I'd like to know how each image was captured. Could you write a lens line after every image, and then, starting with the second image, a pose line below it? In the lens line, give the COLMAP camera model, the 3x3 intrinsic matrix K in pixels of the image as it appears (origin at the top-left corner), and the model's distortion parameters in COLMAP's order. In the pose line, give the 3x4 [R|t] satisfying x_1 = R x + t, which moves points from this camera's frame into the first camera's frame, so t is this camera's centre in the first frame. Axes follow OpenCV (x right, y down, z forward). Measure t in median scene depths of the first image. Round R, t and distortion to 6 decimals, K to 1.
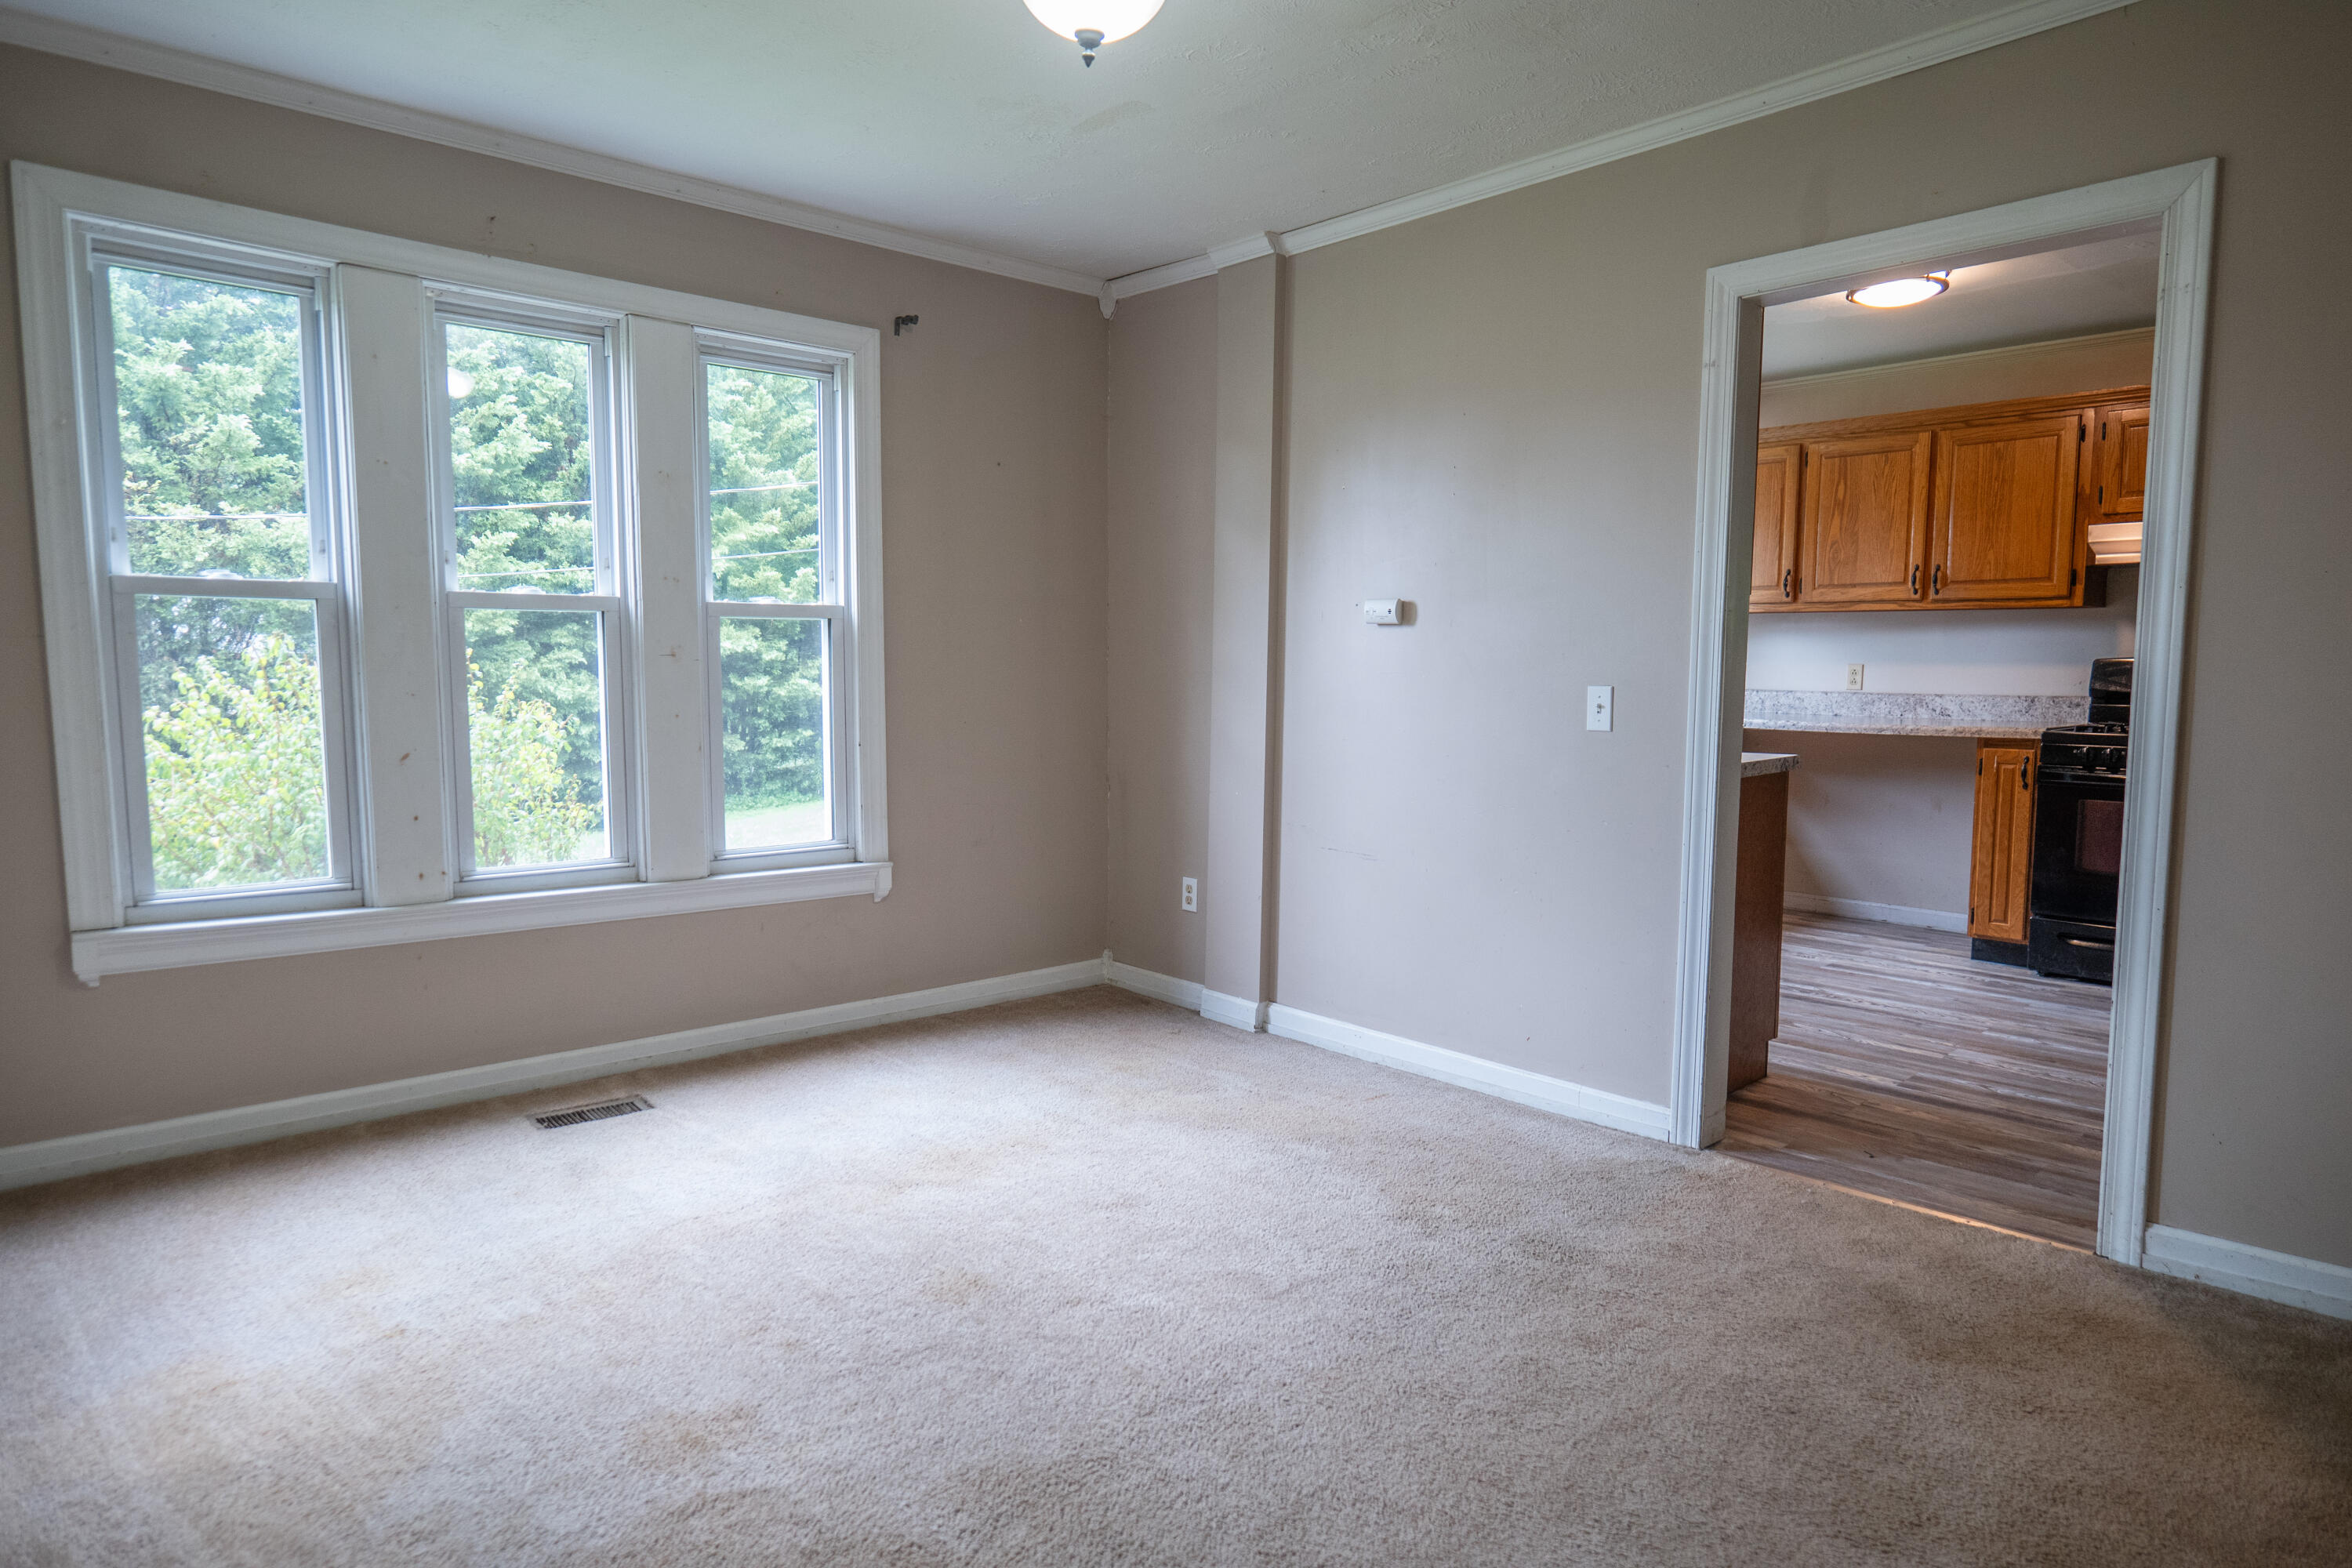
lens RADIAL K [[1372.5, 0, 1176.0], [0, 1372.5, 784.0], [0, 0, 1]] dist [0.000523, 0.001959]
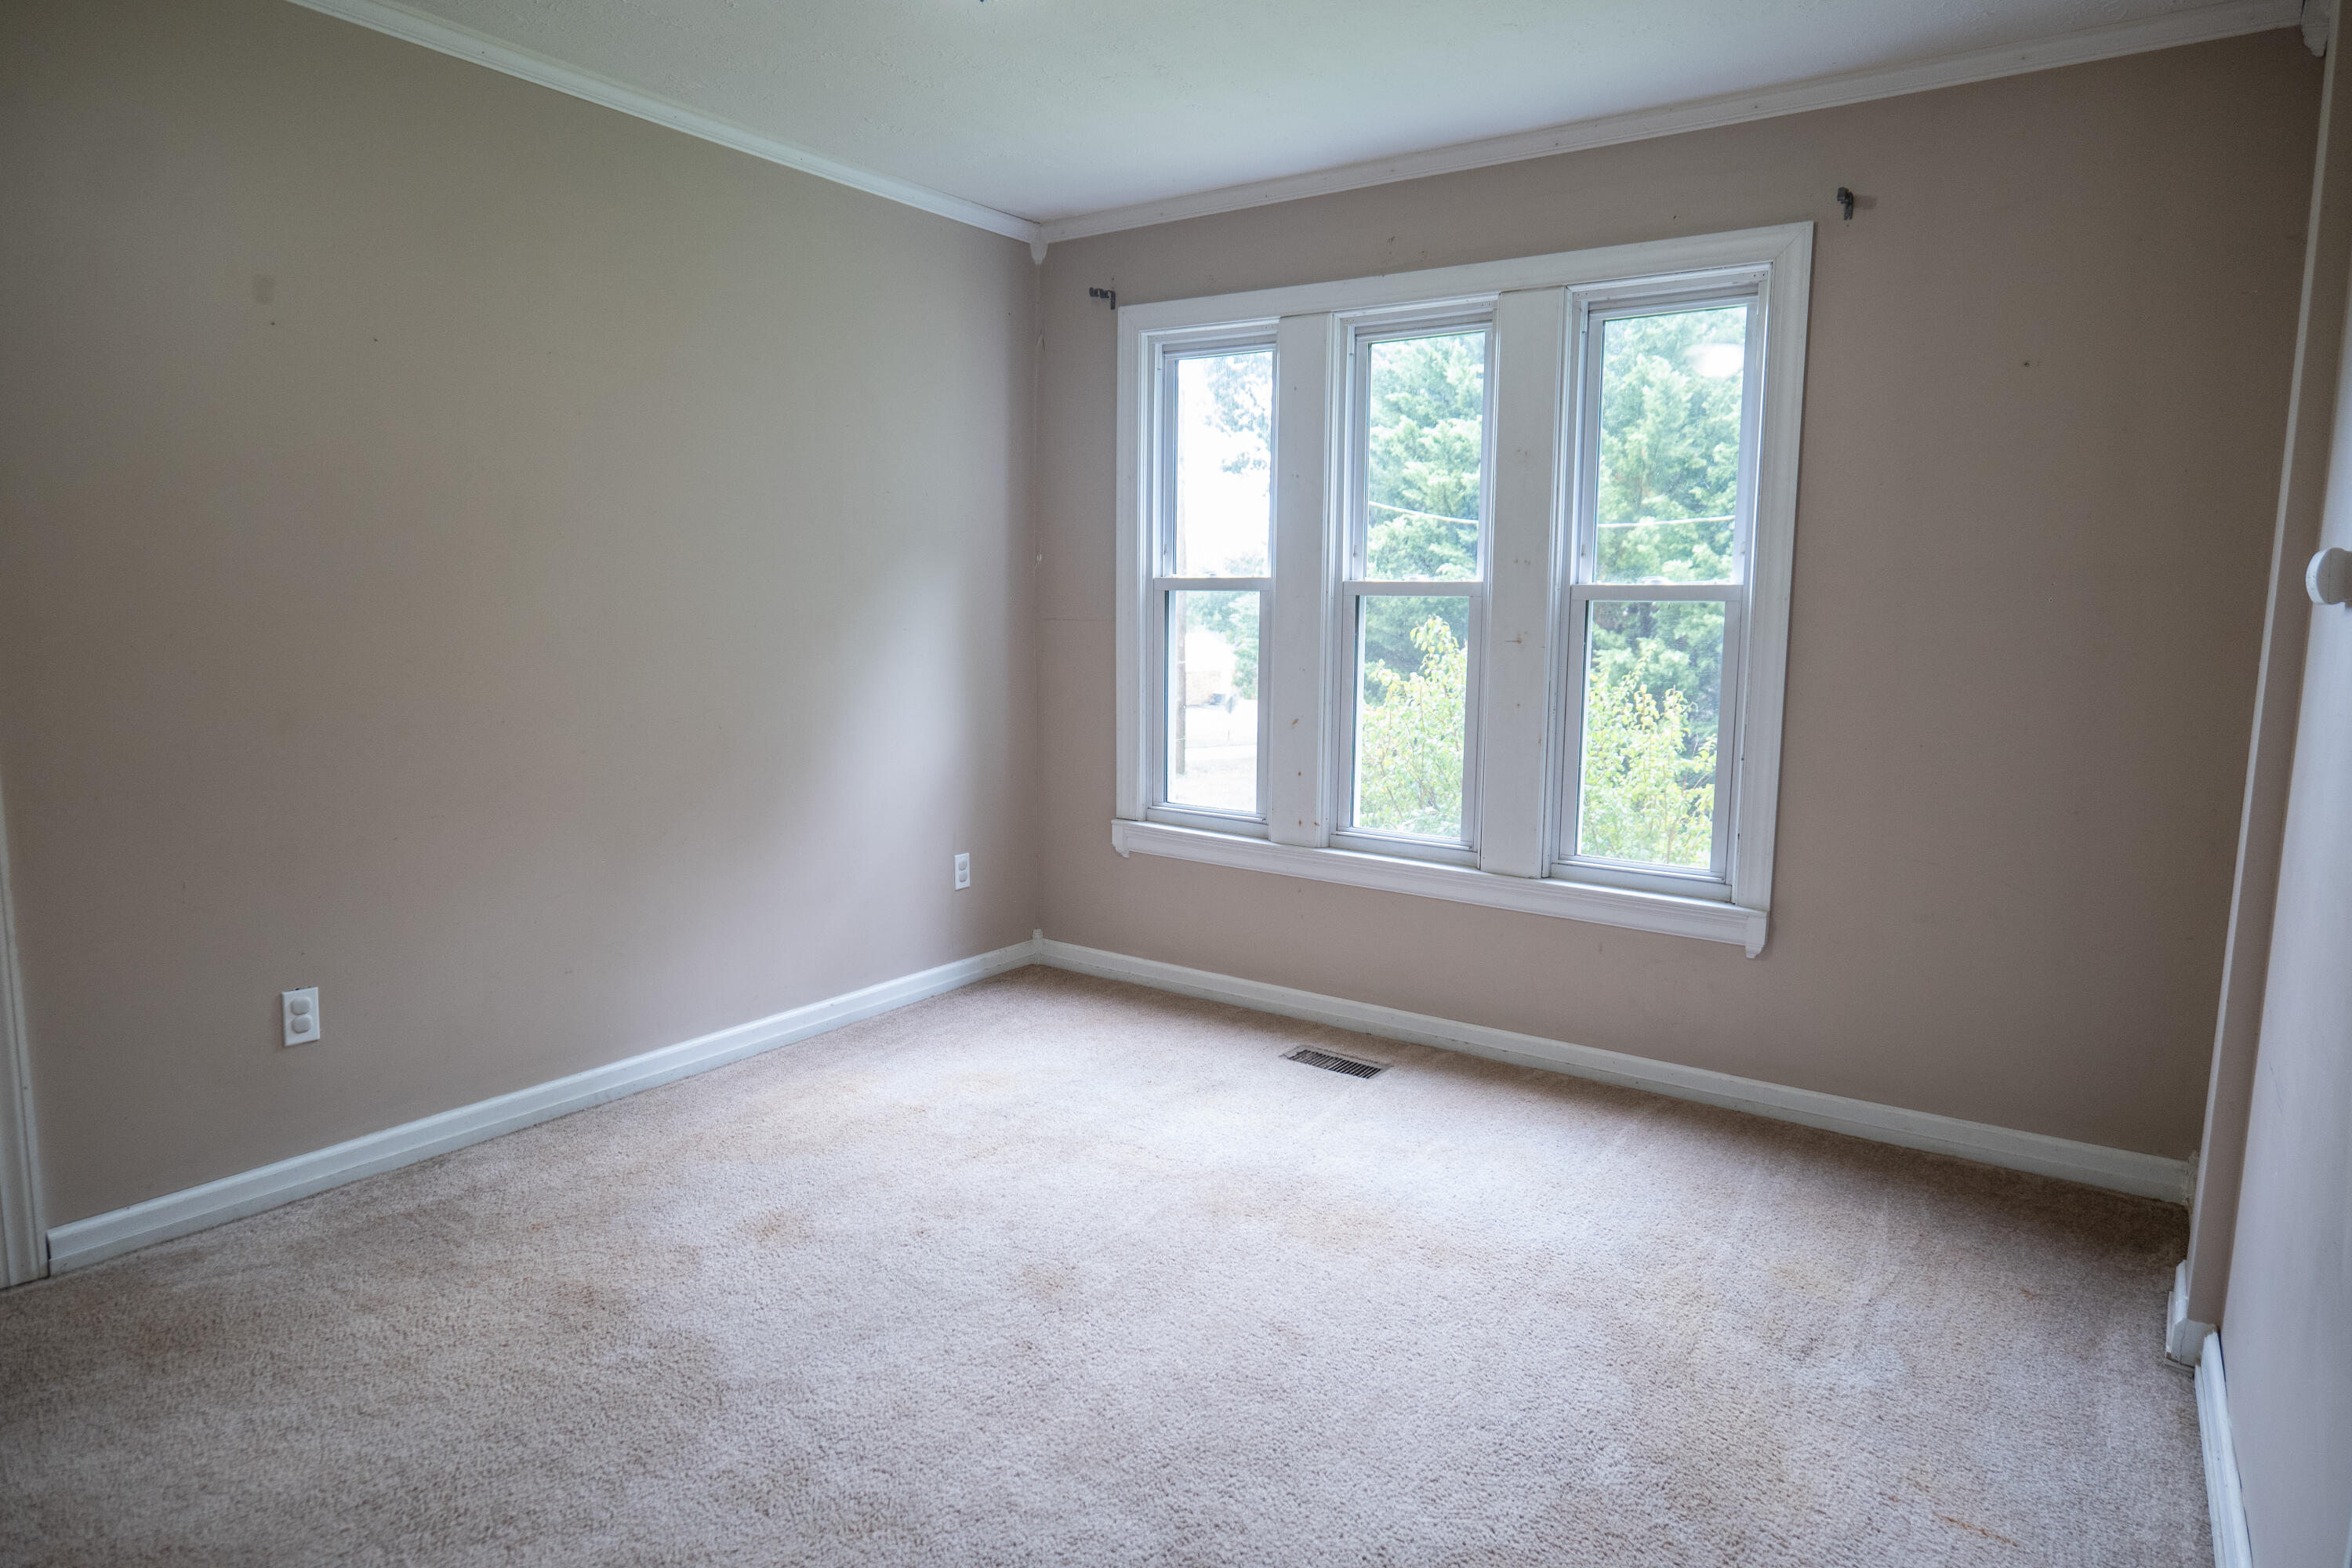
lens RADIAL K [[1372.5, 0, 1176.0], [0, 1372.5, 784.0], [0, 0, 1]] dist [0.000523, 0.001959]
pose [[0.242181, 0.117821, -0.963051, 0.555760], [-0.105243, 0.989933, 0.094644, -0.066151], [0.964506, 0.078433, 0.252143, 0.580271]]
